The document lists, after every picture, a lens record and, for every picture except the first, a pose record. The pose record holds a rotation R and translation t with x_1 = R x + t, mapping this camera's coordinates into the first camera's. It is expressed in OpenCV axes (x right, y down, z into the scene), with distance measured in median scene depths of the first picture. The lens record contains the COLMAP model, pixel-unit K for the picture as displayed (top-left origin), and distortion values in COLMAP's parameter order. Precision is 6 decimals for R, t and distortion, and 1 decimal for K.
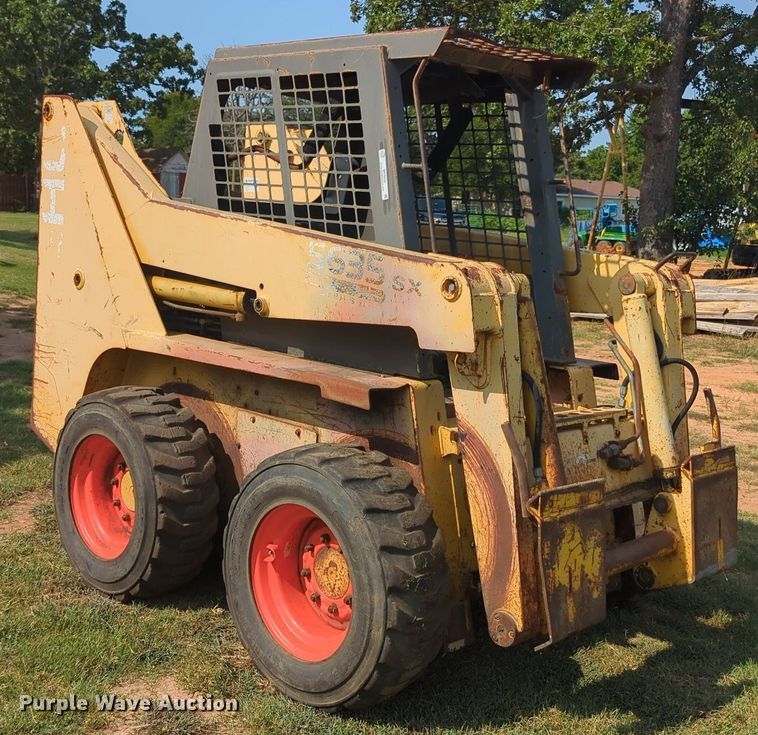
lens RADIAL K [[1035.4, 0, 358.4], [0, 1035.4, 371.8], [0, 0, 1]] dist [0.065836, 0.000000]
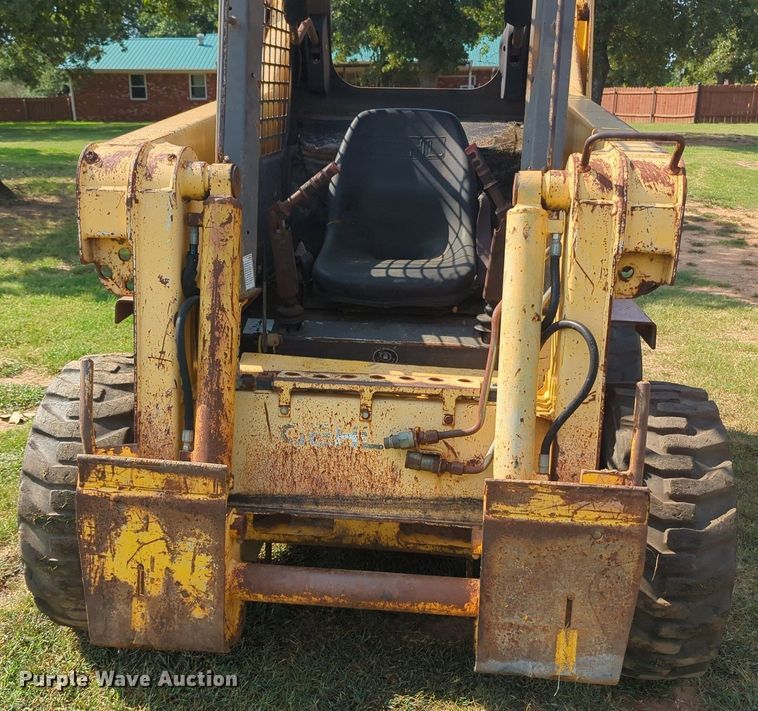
lens RADIAL K [[842.1, 0, 347.0], [0, 842.1, 414.1], [0, 0, 1]] dist [0.049203, 0.000000]
pose [[0.632594, 0.223447, -0.741550, 0.609678], [-0.095755, 0.972695, 0.211412, -0.052136], [0.768541, -0.062731, 0.636717, 0.610325]]
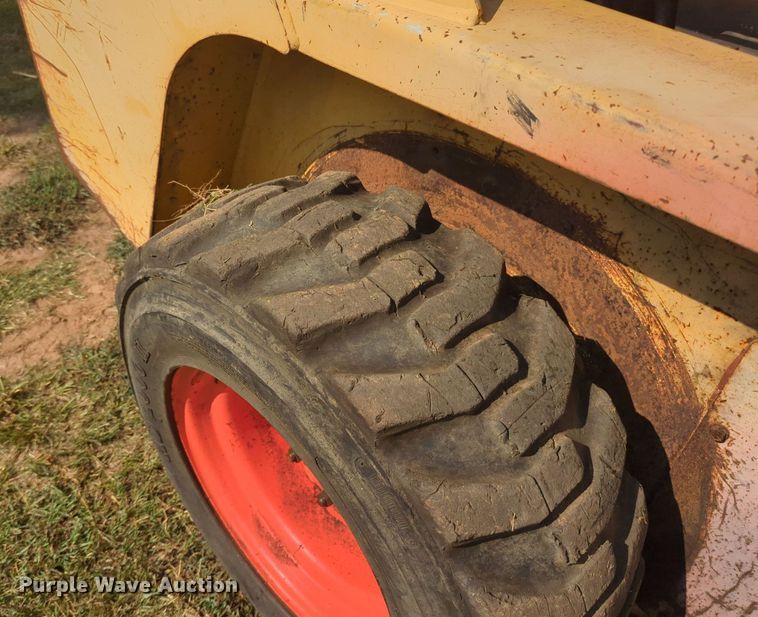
lens RADIAL K [[663.3, 0, 359.1], [0, 663.3, 304.8], [0, 0, 1]] dist [0.048775, -0.047443]
pose [[0.999741, -0.017503, -0.014531, -0.235372], [0.022648, 0.825827, 0.563469, -0.074759], [0.002138, -0.563652, 0.826010, 0.948160]]
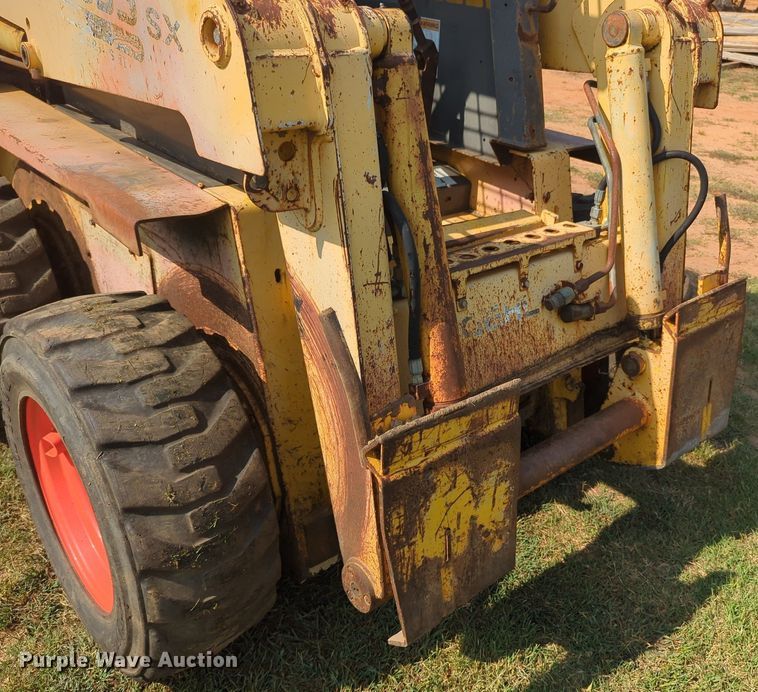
lens RADIAL K [[747.7, 0, 454.6], [0, 747.7, 358.7], [0, 0, 1]] dist [0.045636, 0.000000]
pose [[0.999506, 0.021173, -0.023216, 0.180155], [-0.012140, 0.941722, 0.336172, -0.049750], [0.028981, -0.335724, 0.941514, 0.509455]]
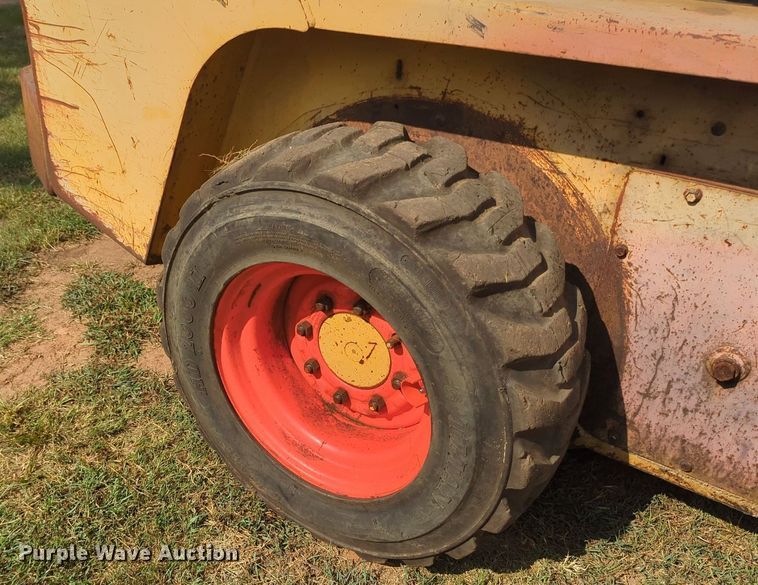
lens RADIAL K [[762.6, 0, 295.9], [0, 762.6, 351.0], [0, 0, 1]] dist [0.038989, 0.000000]
pose [[0.985597, -0.140790, 0.093687, -0.315411], [0.084130, 0.888769, 0.450567, -0.053502], [-0.146702, -0.436196, 0.887813, 0.784514]]
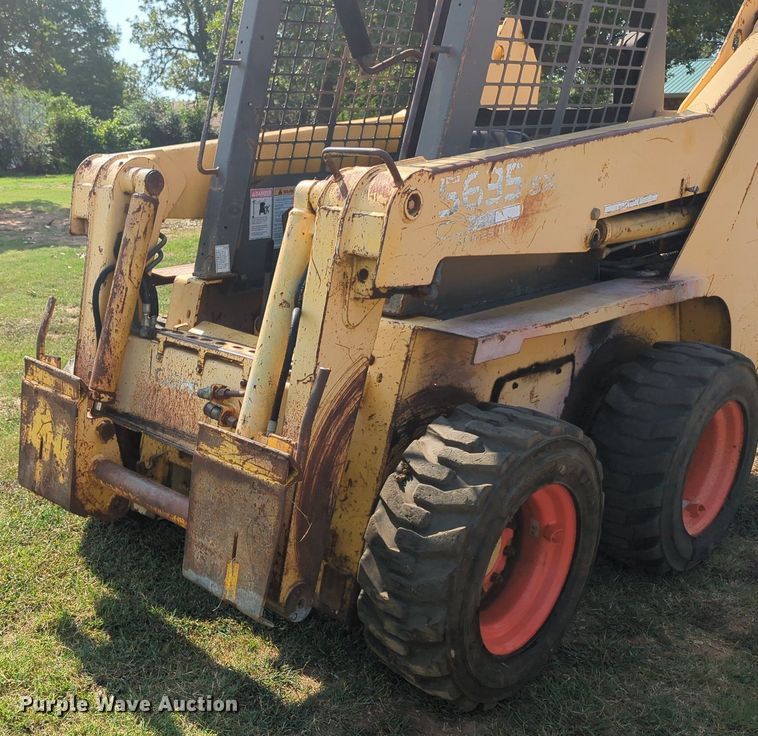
lens RADIAL K [[873.2, 0, 242.5], [0, 873.2, 435.0], [0, 0, 1]] dist [0.070939, 0.000000]
pose [[-0.042758, 0.276734, -0.959995, 0.915348], [-0.159031, 0.946737, 0.279995, -0.093065], [0.986347, 0.164641, 0.003529, 1.009126]]
